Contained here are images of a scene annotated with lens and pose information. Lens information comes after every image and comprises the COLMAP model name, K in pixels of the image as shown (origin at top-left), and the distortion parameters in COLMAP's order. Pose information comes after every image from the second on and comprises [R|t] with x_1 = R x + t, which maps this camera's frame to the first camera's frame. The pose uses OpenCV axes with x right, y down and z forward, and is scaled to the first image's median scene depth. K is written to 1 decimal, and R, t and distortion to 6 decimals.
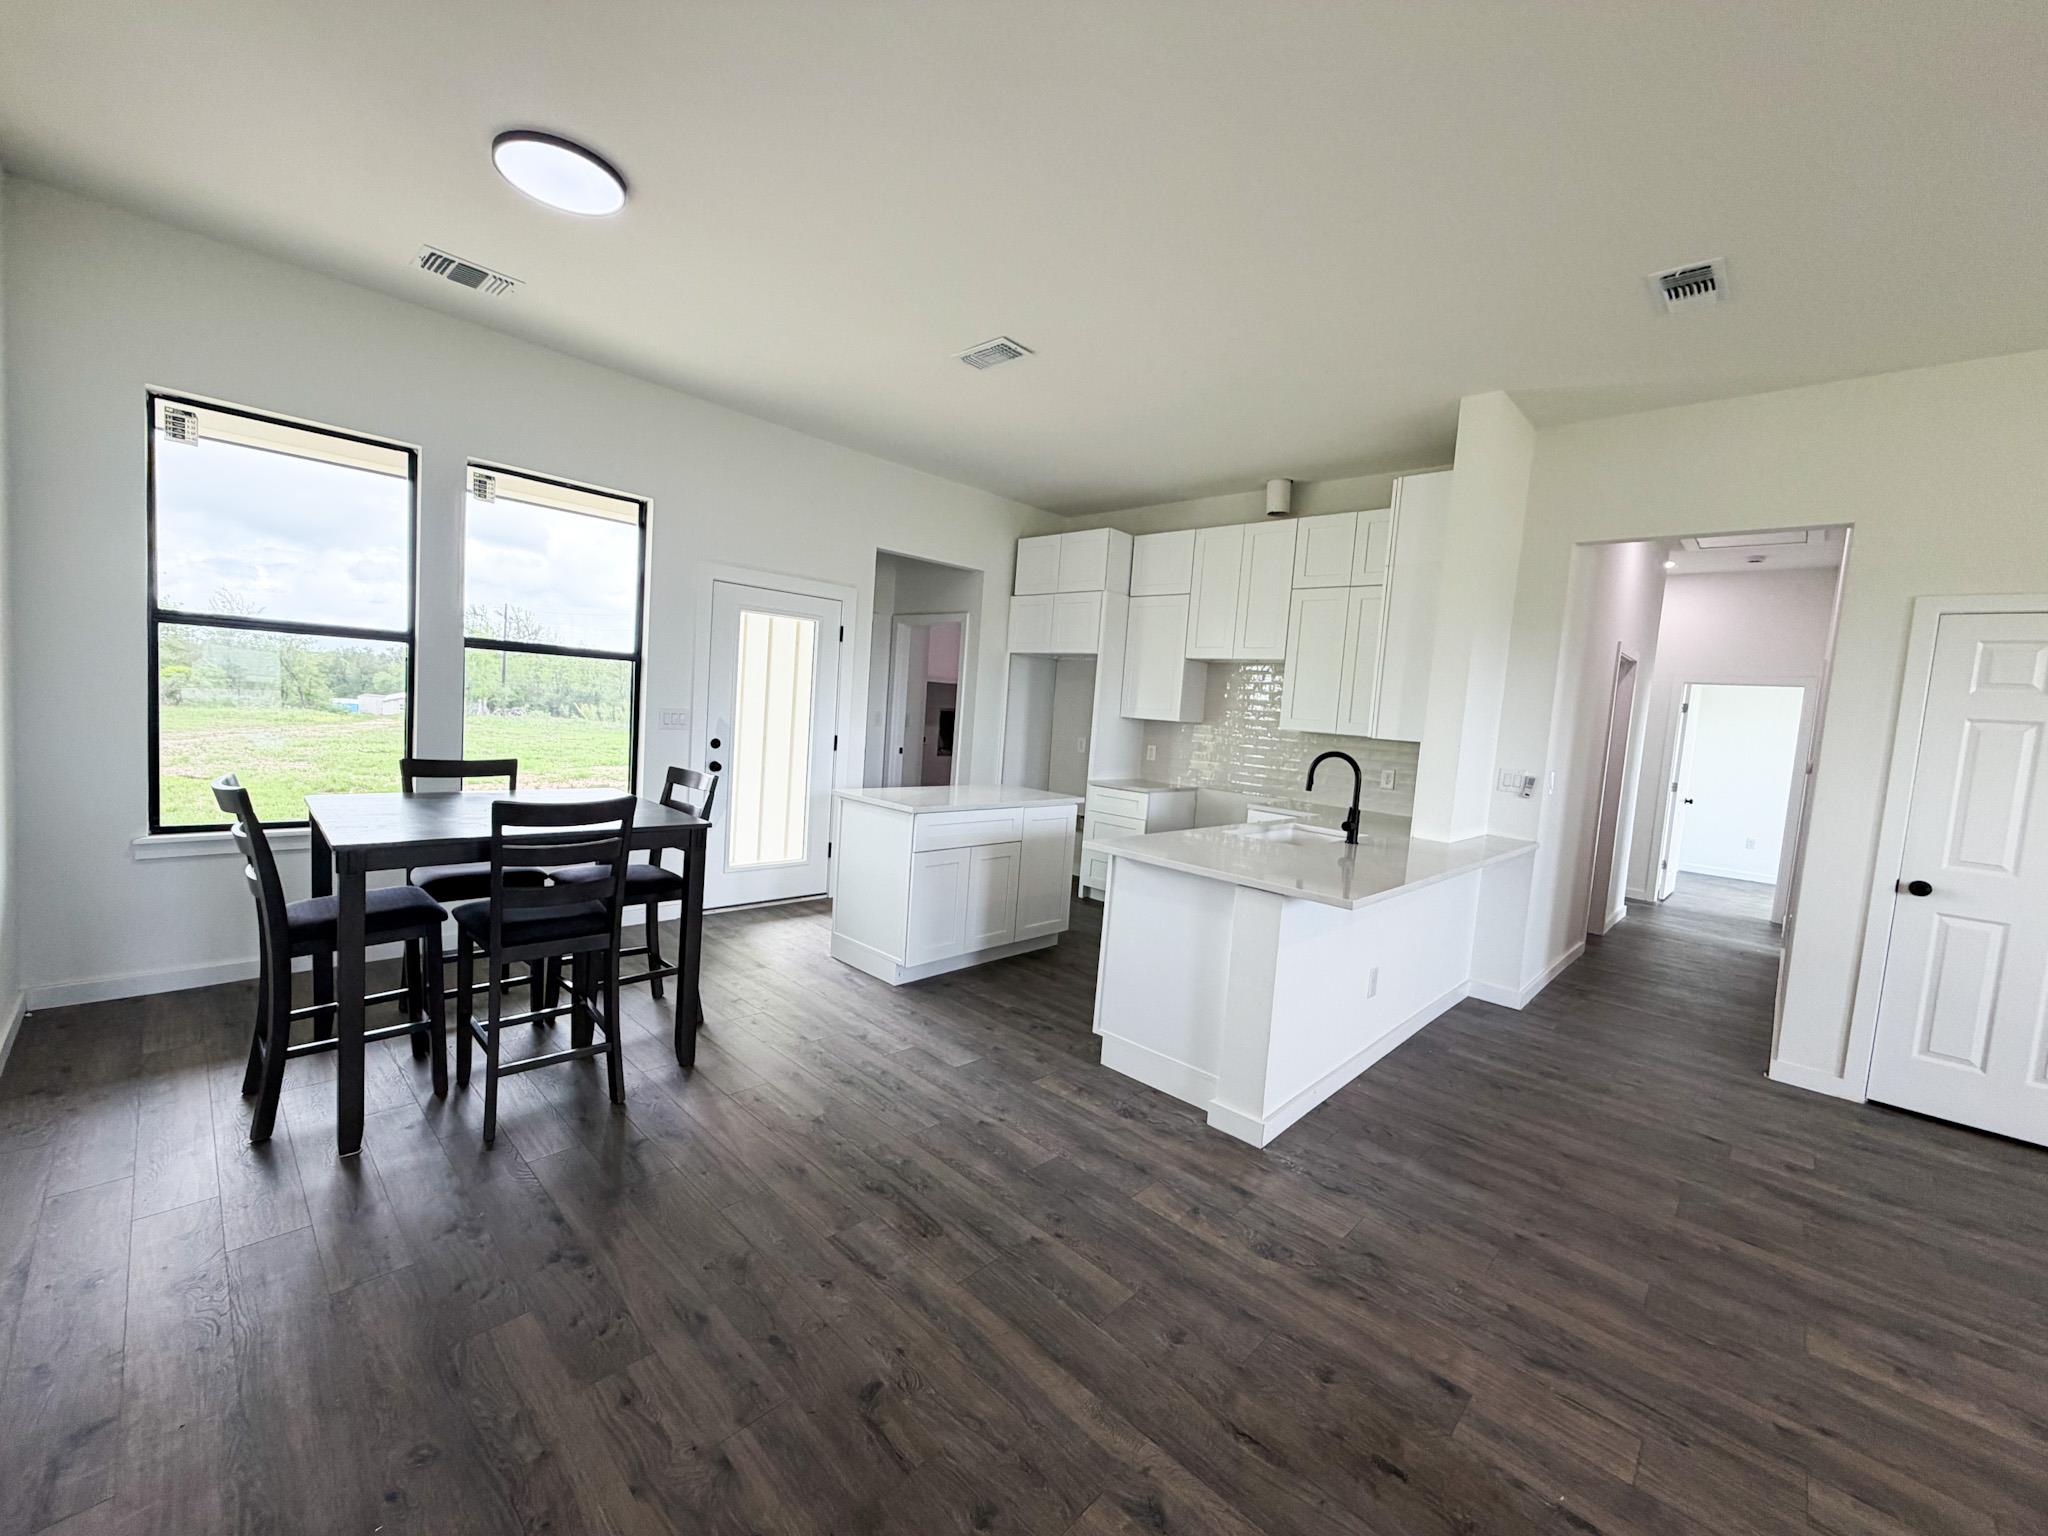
lens RADIAL K [[815.6, 0, 1008.5], [0, 815.6, 766.6], [0, 0, 1]] dist [0.000268, 0.000162]
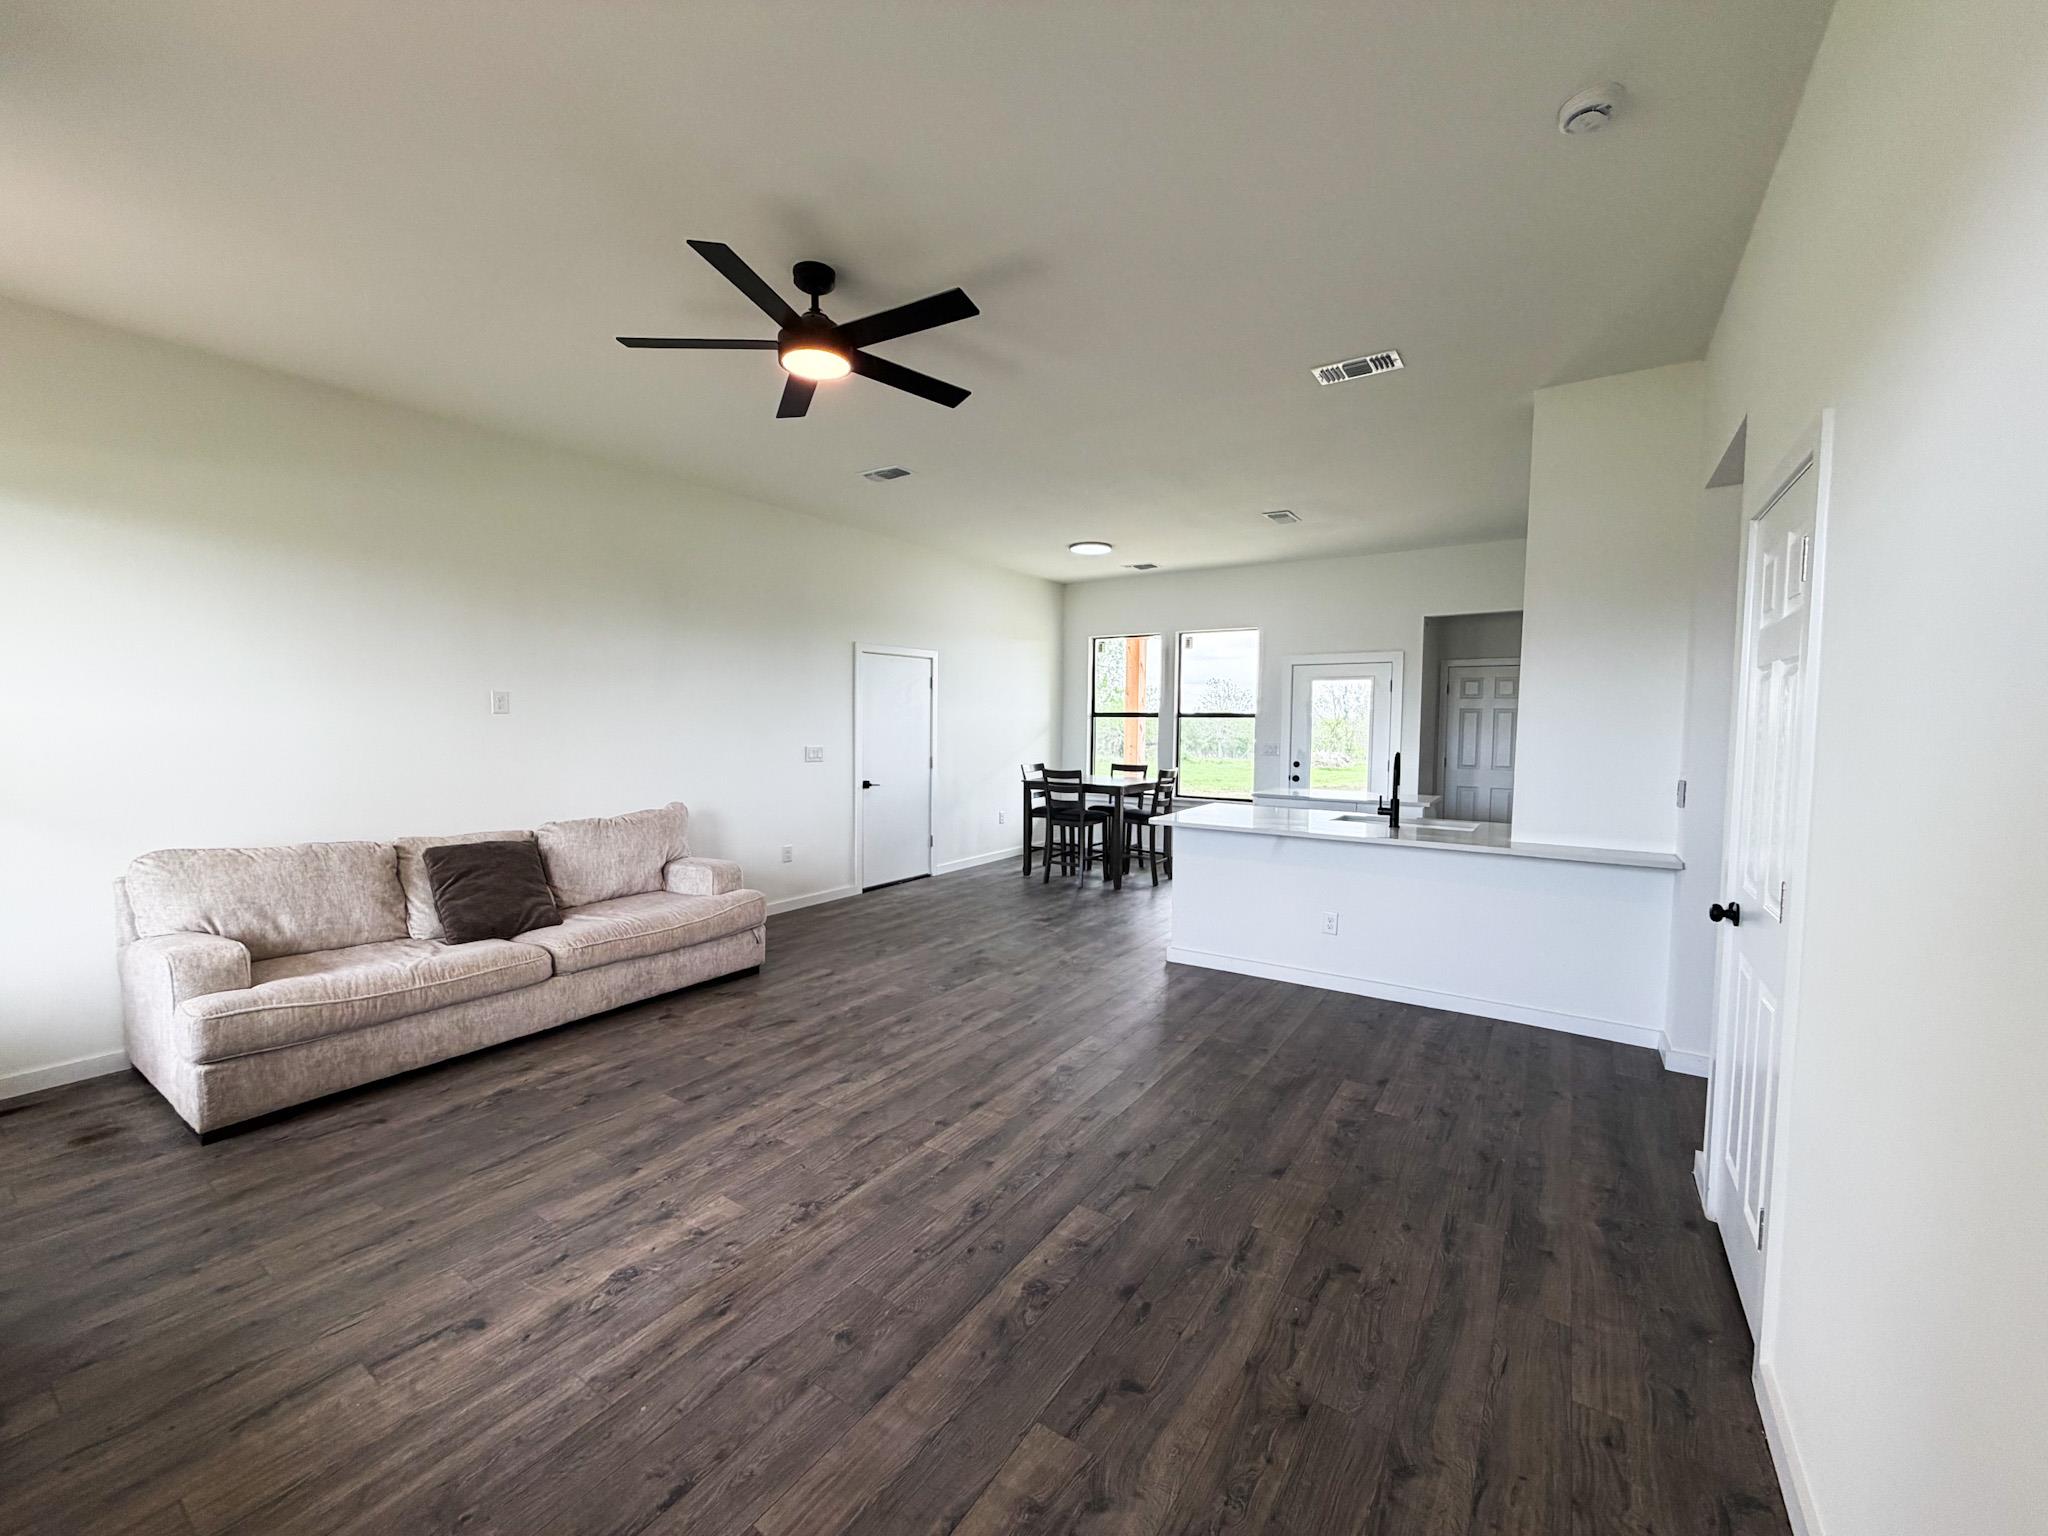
lens RADIAL K [[815.6, 0, 1008.5], [0, 815.6, 766.6], [0, 0, 1]] dist [0.000268, 0.000162]
pose [[0.164431, -0.011447, -0.986322, 2.575491], [-0.073824, 0.996985, -0.023878, 0.128576], [0.983622, 0.076740, 0.163090, 0.399840]]
